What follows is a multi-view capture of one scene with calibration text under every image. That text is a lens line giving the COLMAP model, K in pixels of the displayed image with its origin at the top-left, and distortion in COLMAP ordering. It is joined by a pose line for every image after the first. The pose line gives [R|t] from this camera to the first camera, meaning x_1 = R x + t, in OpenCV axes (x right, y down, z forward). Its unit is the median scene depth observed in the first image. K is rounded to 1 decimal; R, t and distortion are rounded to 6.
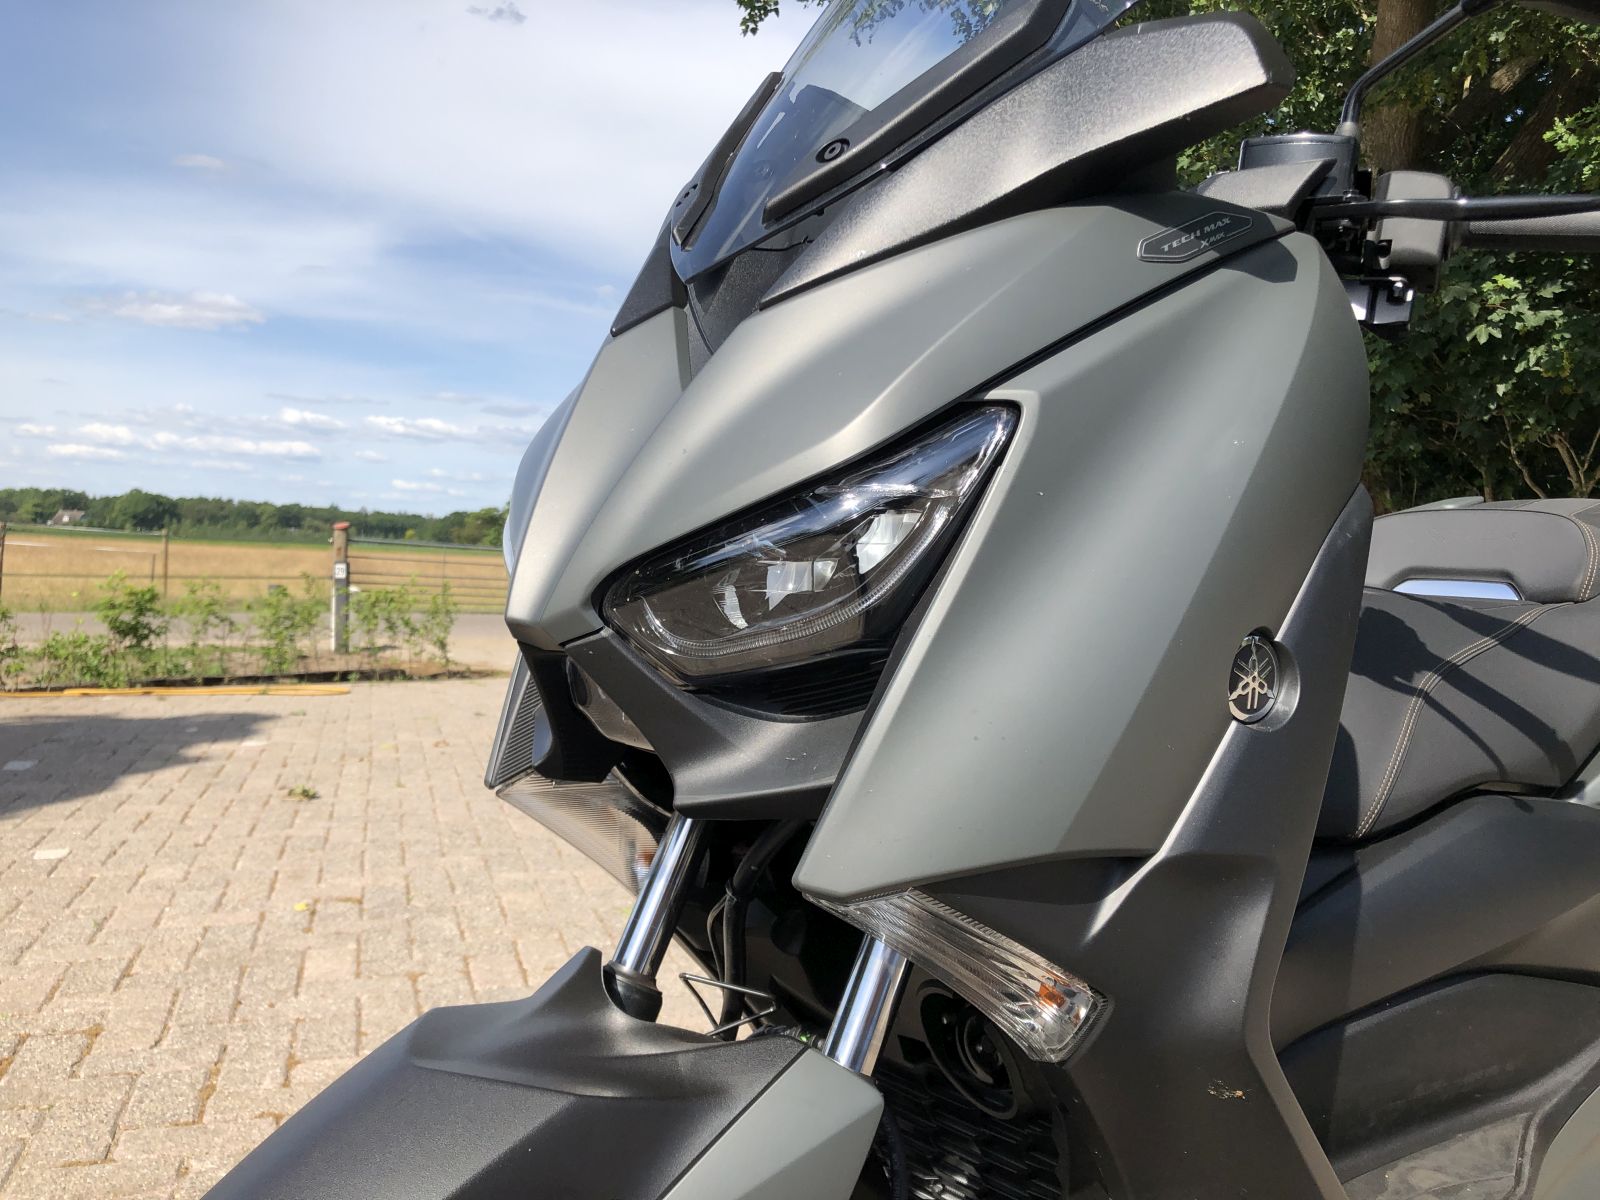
lens RADIAL K [[1287.9, 0, 732.9], [0, 1287.9, 597.8], [0, 0, 1]] dist [-0.002141, 0.009638]
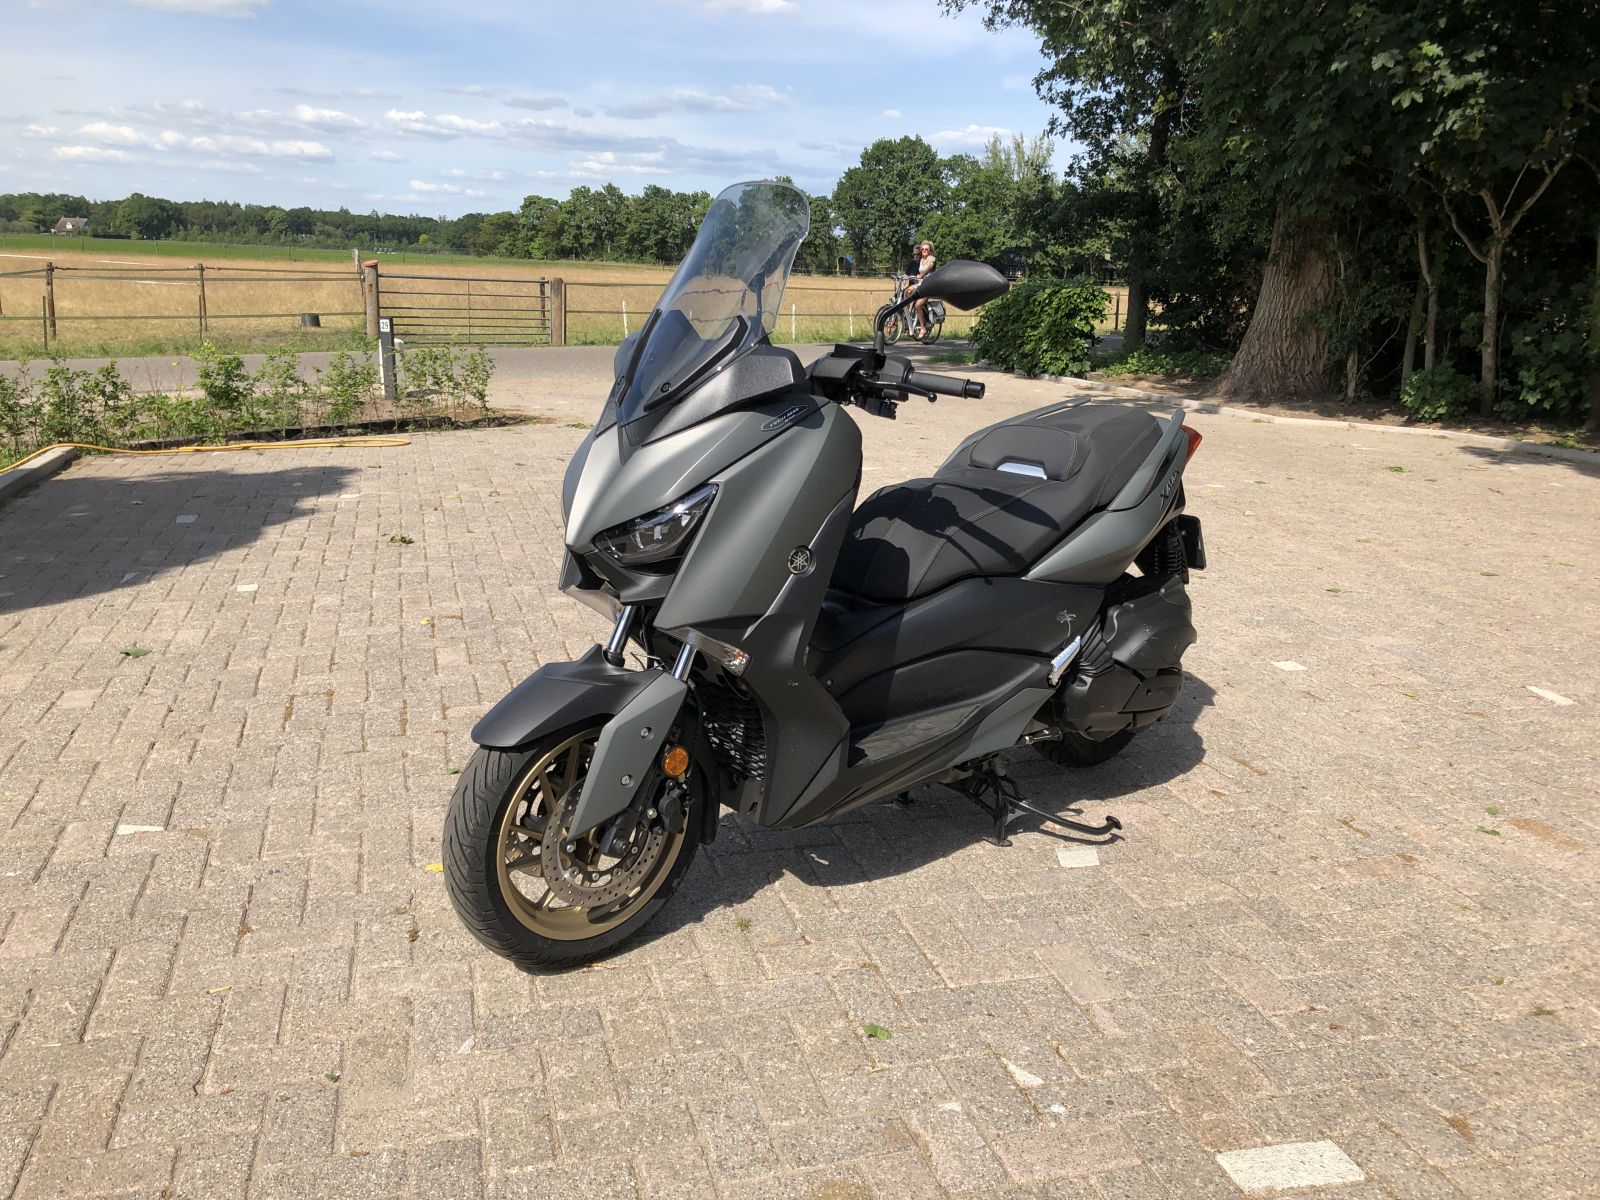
lens RADIAL K [[1287.9, 0, 732.9], [0, 1287.9, 597.8], [0, 0, 1]] dist [-0.002141, 0.009638]
pose [[0.999699, -0.011623, -0.021619, 0.055535], [0.016211, 0.973999, 0.225972, -0.104427], [0.018430, -0.226255, 0.973894, -0.391599]]
